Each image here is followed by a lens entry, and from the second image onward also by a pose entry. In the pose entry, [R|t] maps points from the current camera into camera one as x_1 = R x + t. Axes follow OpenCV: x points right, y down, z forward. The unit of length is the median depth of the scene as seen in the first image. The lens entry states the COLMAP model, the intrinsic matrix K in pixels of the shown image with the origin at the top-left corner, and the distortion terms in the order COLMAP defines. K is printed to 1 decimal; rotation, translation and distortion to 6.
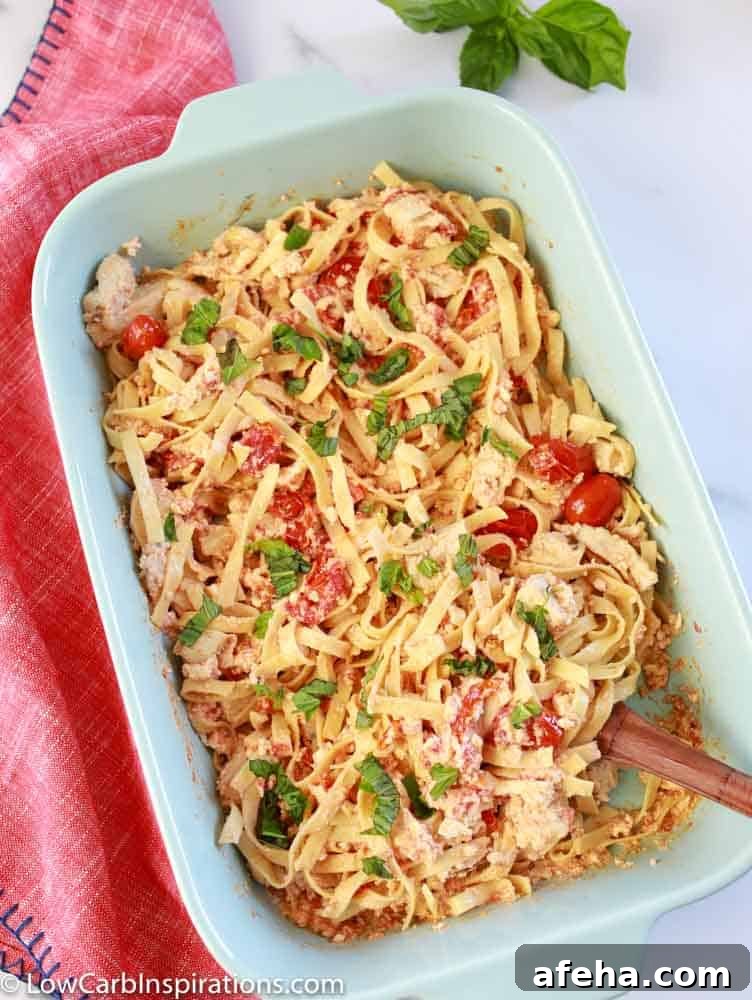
lens RADIAL K [[1223.9, 0, 376.0], [0, 1223.9, 500.0], [0, 0, 1]] dist [-0.071476, 0.011518]
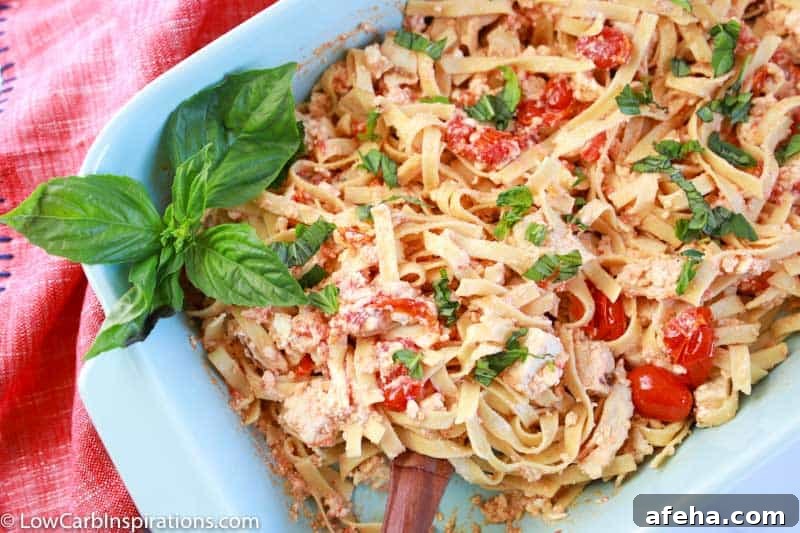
lens RADIAL K [[837.9, 0, 400.0], [0, 837.9, 266.5], [0, 0, 1]] dist [-0.063698, 0.019126]
pose [[0.255364, 0.946793, -0.195888, 0.163429], [-0.933601, 0.294141, 0.204621, 0.027315], [0.251352, 0.130629, 0.959040, 0.346482]]
